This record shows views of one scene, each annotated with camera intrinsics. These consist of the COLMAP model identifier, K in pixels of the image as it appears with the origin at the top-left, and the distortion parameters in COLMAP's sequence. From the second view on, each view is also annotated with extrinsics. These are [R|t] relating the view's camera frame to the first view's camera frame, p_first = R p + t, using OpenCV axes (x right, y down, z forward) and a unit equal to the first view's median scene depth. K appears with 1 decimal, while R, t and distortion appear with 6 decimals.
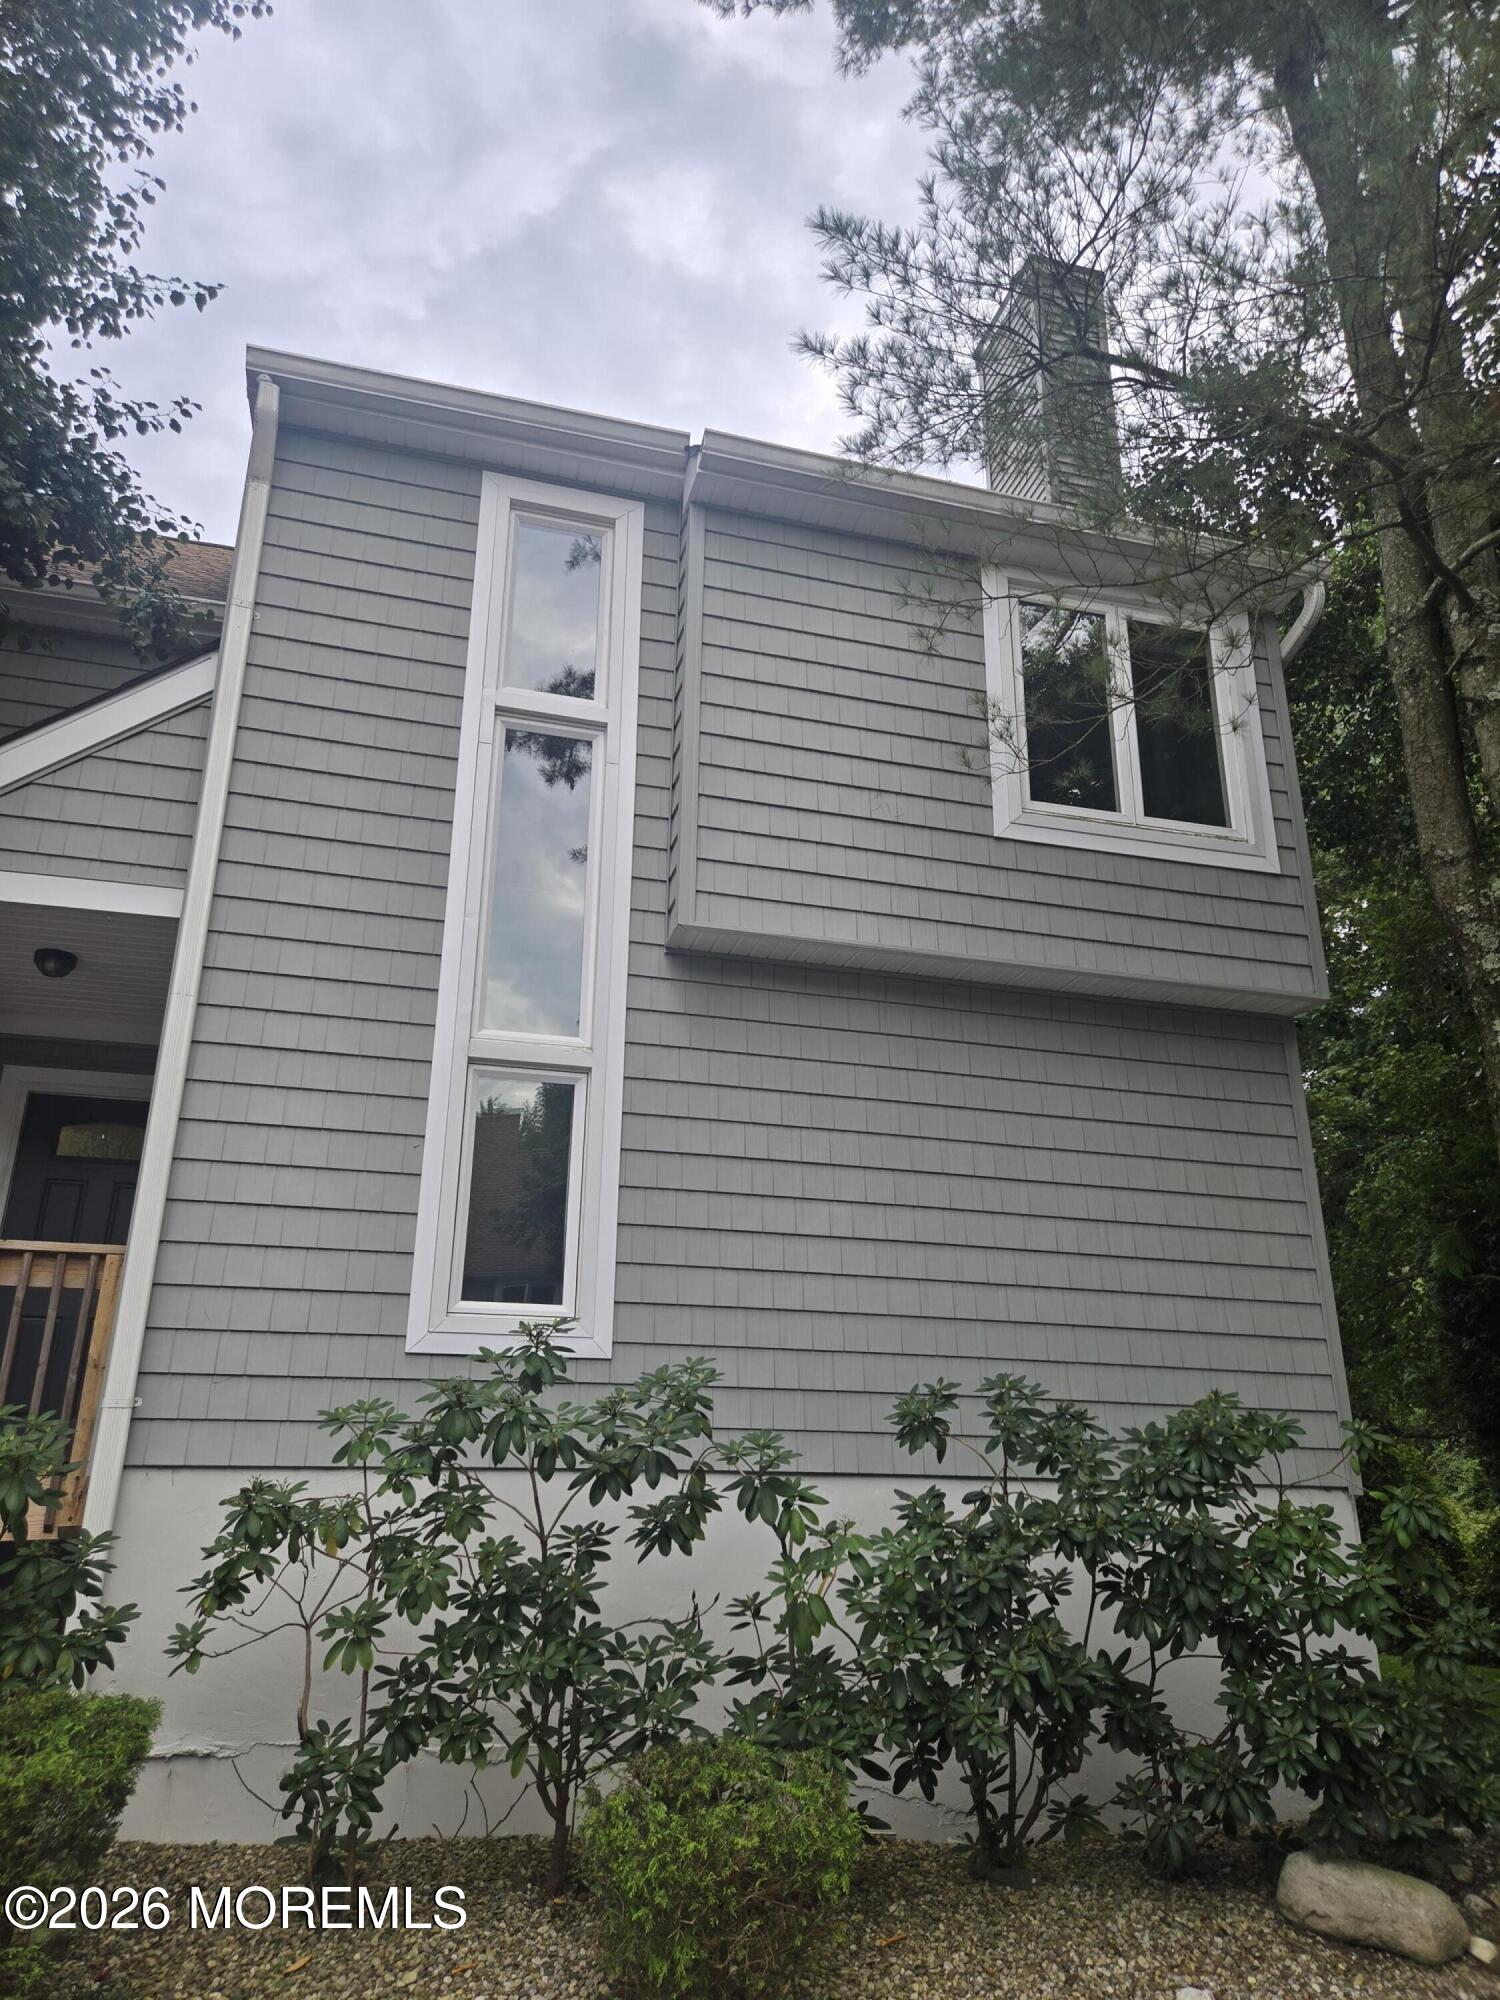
lens RADIAL K [[1339.3, 0, 764.5], [0, 1339.3, 1006.0], [0, 0, 1]] dist [0.077010, -0.059073]
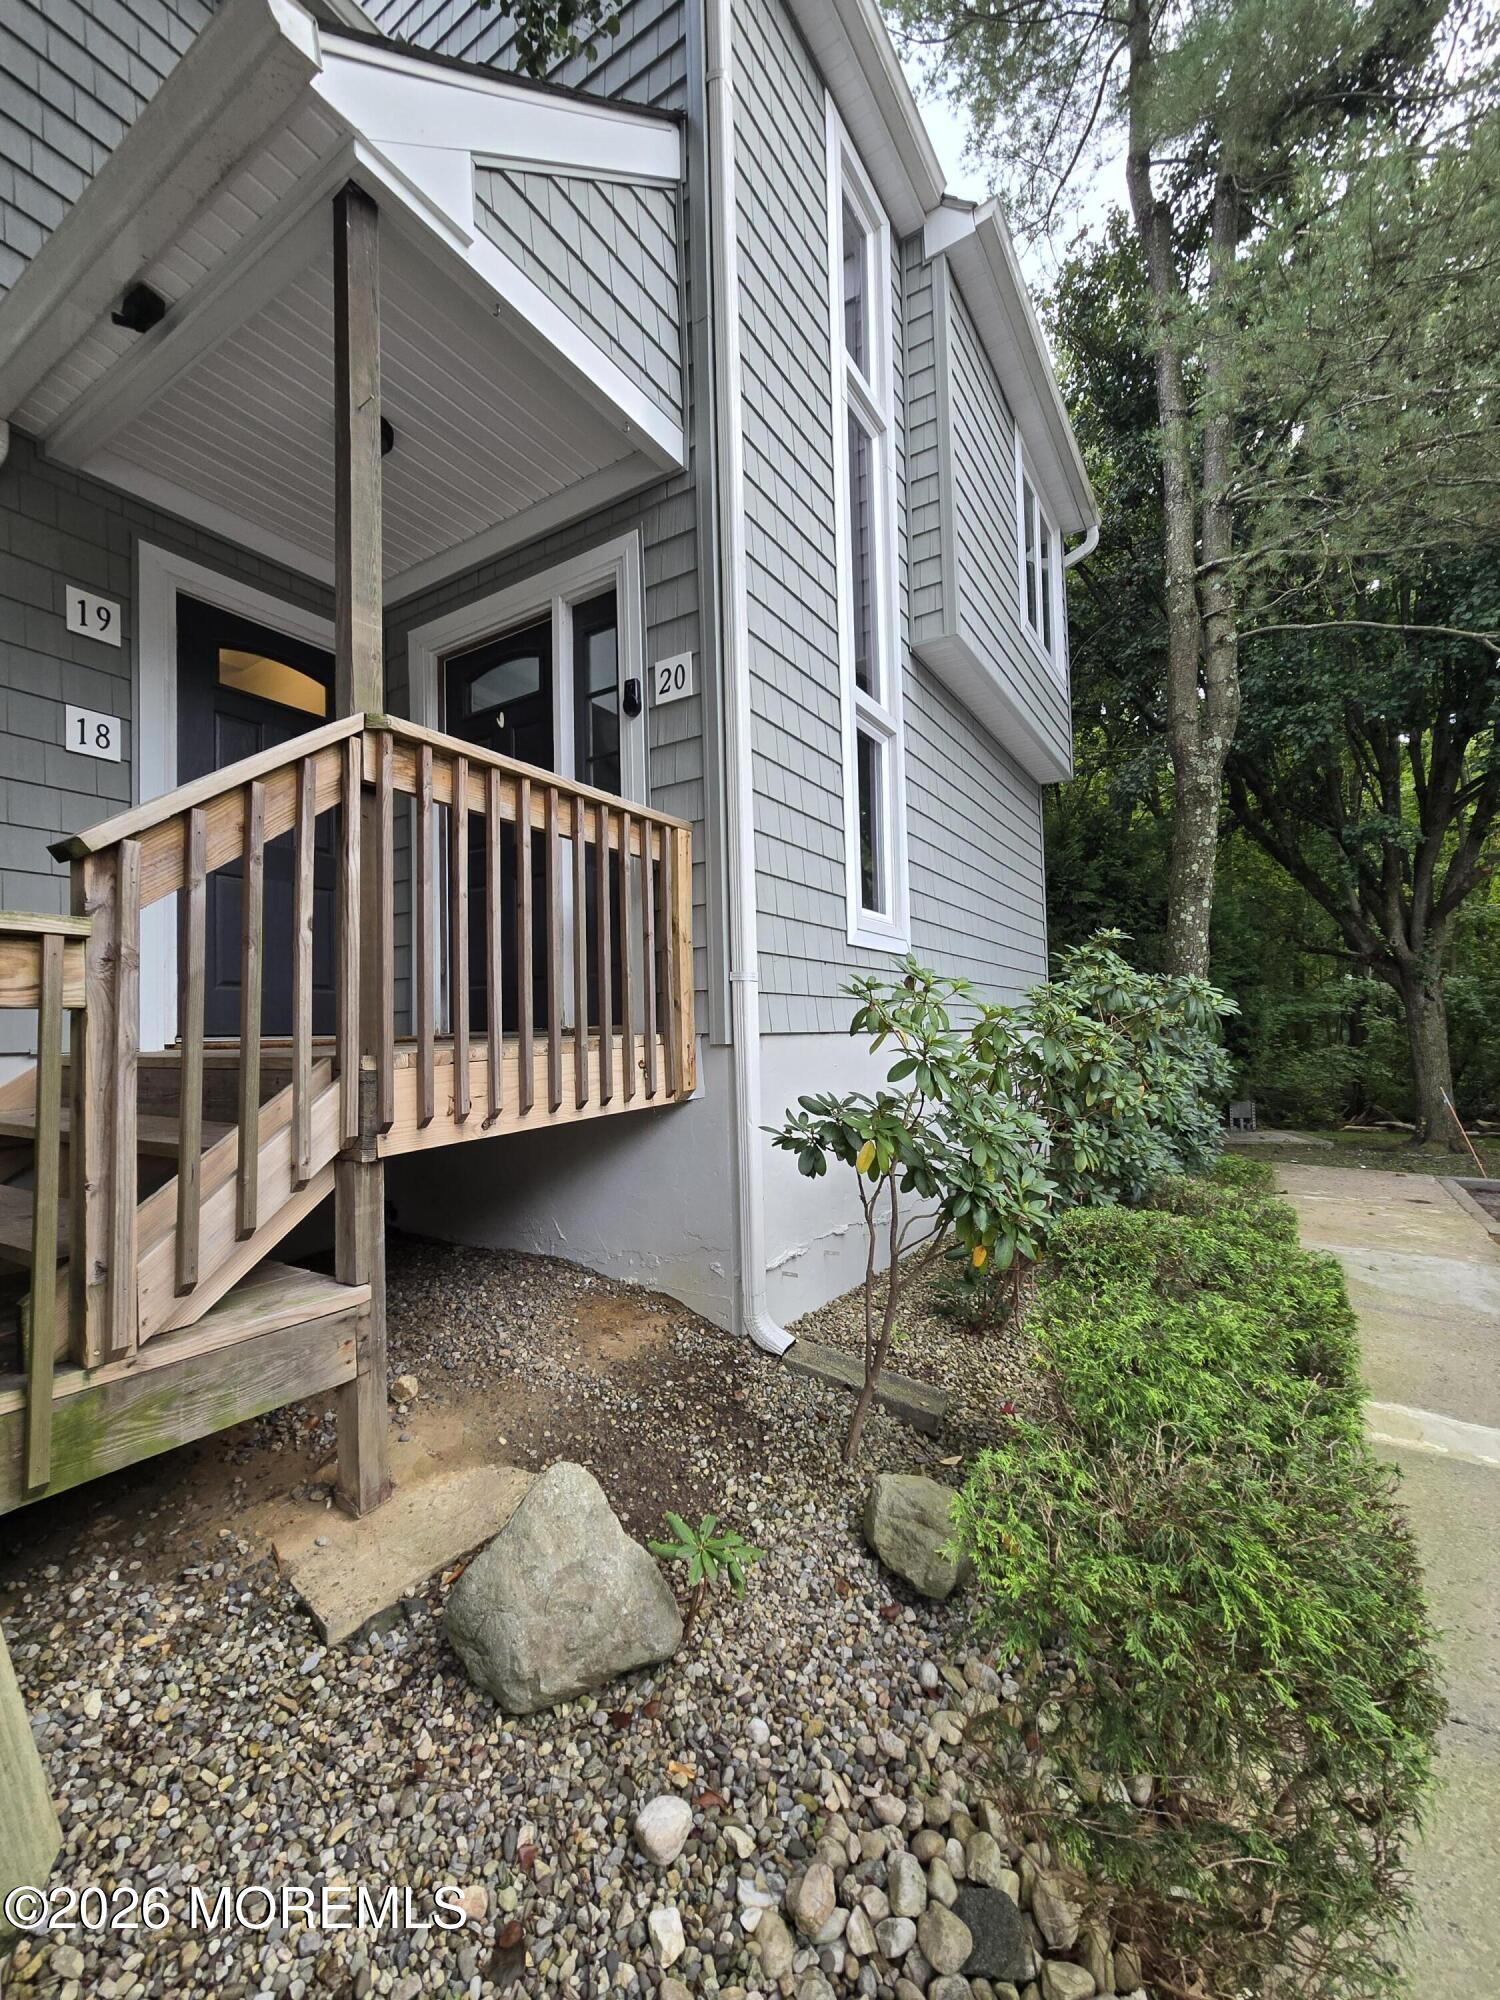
lens RADIAL K [[822.7, 0, 751.2], [0, 822.7, 995.8], [0, 0, 1]] dist [-0.003197, 0.002903]
pose [[0.732812, 0.002714, 0.680426, -0.778886], [-0.198011, 0.957564, 0.209436, 0.151105], [-0.650983, -0.288209, 0.702251, 0.483509]]
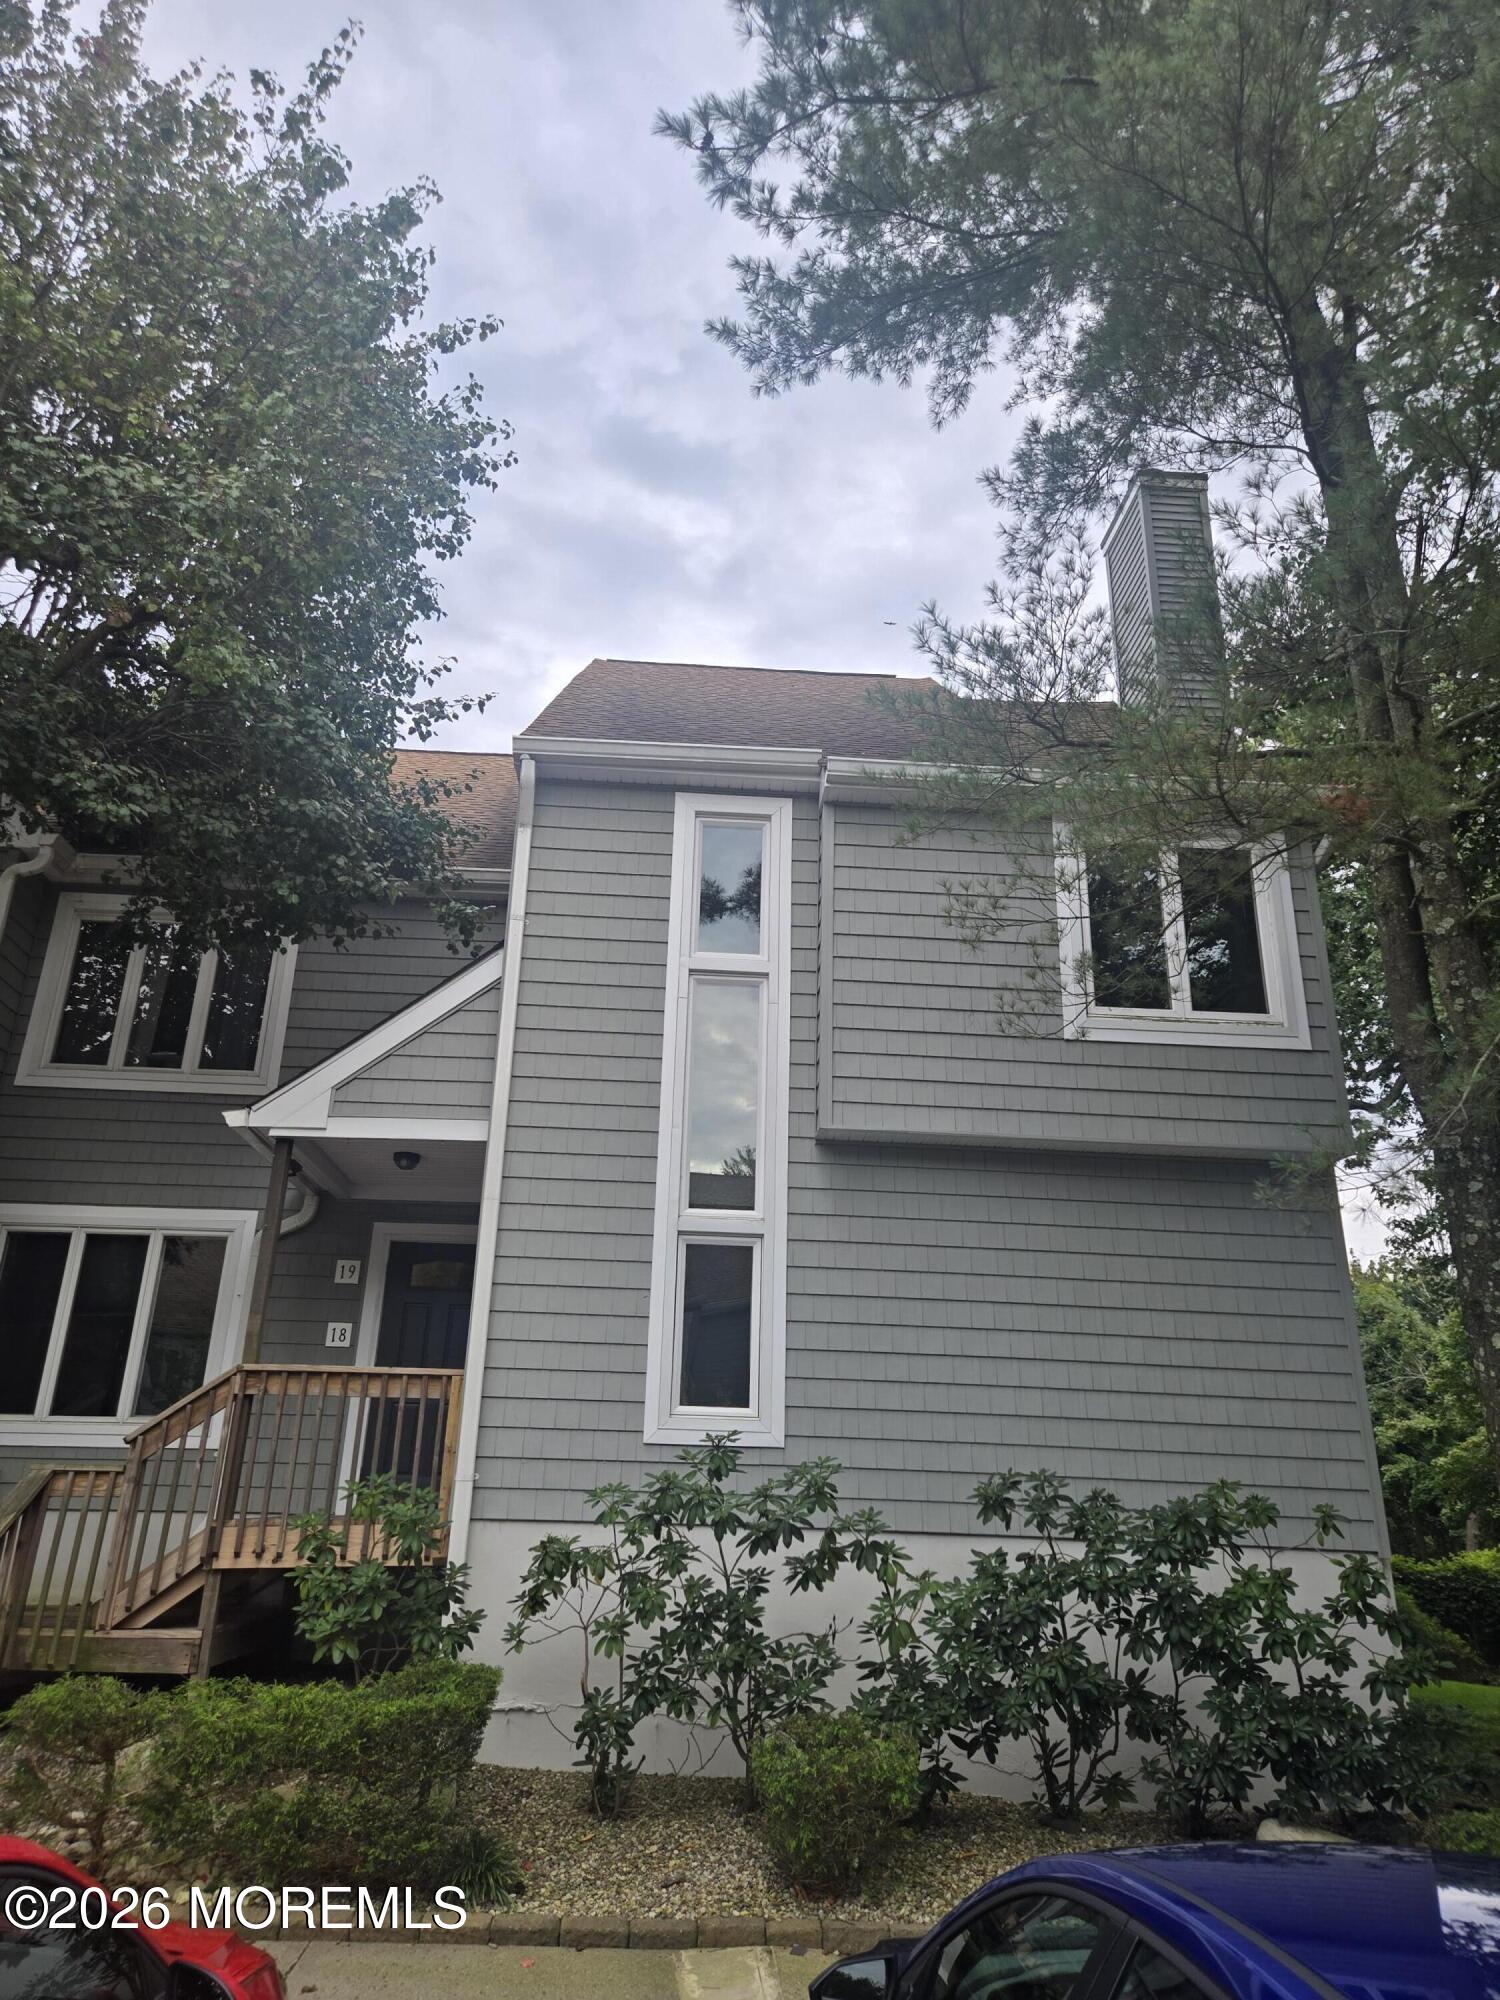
lens RADIAL K [[1339.3, 0, 763.0], [0, 1339.3, 1005.4], [0, 0, 1]] dist [0.077010, -0.059073]
pose [[0.979328, -0.054869, -0.194697, 0.162957], [0.051545, 0.998426, -0.022107, -0.168729], [0.195604, 0.011614, 0.980614, -0.392404]]
